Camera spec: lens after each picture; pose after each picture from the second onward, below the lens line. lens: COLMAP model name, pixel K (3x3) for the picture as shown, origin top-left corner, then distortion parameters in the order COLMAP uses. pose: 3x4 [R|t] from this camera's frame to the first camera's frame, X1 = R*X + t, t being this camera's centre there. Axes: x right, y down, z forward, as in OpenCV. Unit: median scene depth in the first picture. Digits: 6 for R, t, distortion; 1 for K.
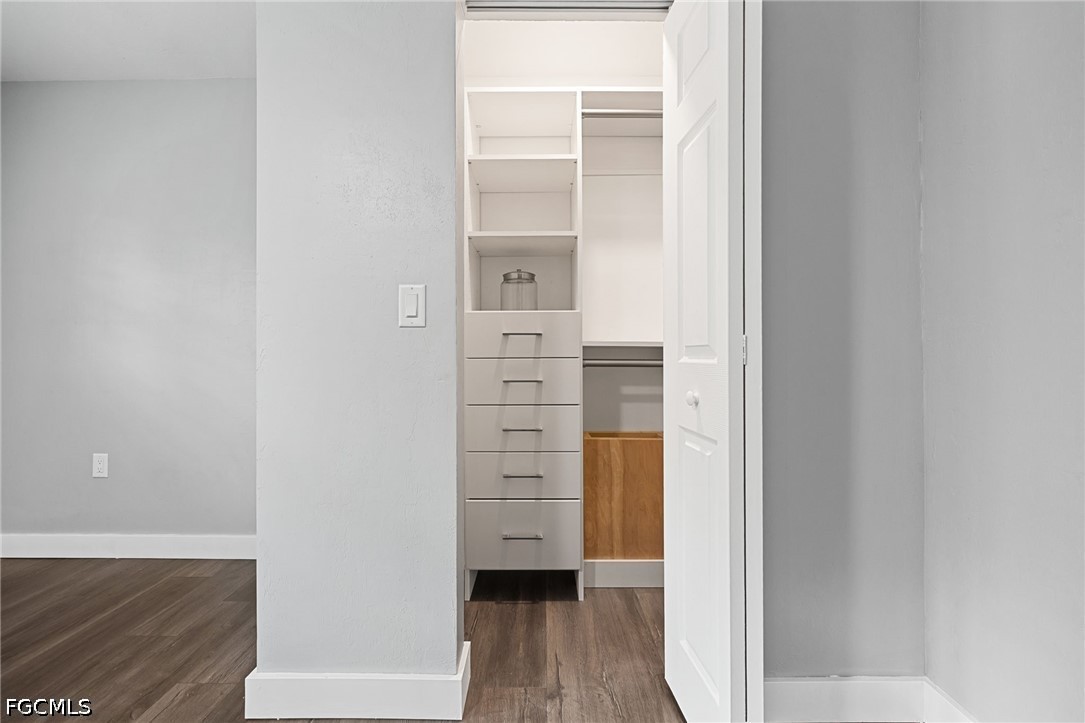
lens RADIAL K [[444.9, 0, 549.1], [0, 444.9, 355.8], [0, 0, 1]] dist [0.001803, -0.000321]
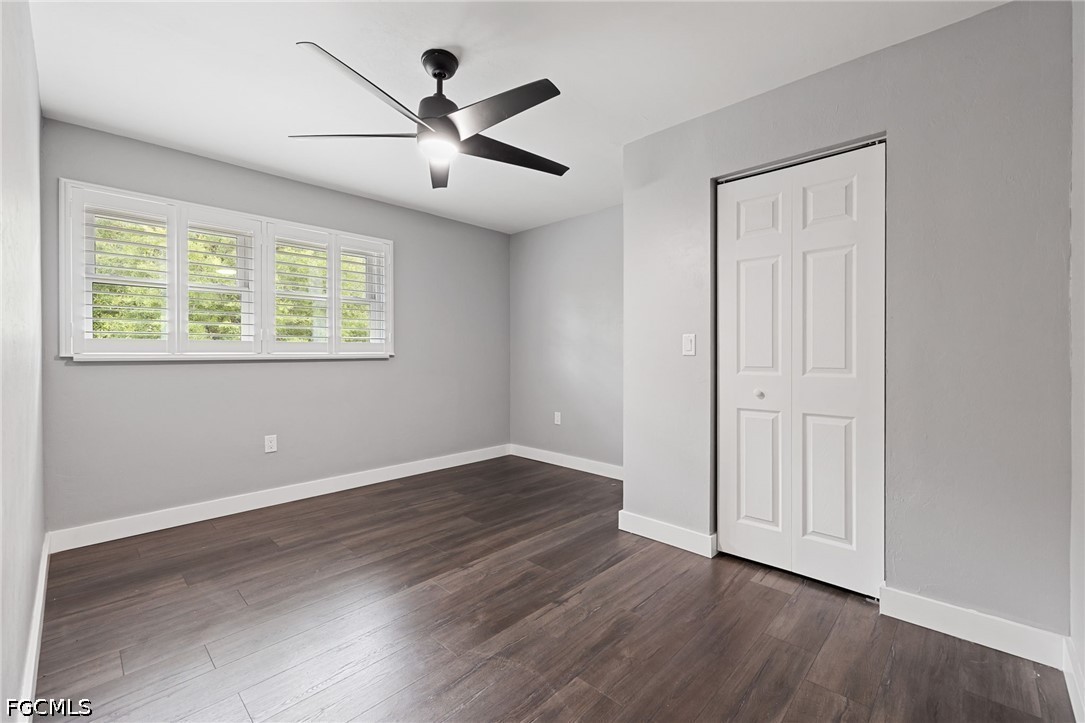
lens RADIAL K [[444.9, 0, 549.1], [0, 444.9, 355.8], [0, 0, 1]] dist [0.001803, -0.000321]
pose [[0.732263, -0.000359, -0.681022, 0.388244], [0.001377, 0.999999, 0.000953, -0.043920], [0.681021, -0.001636, 0.732262, -0.581492]]
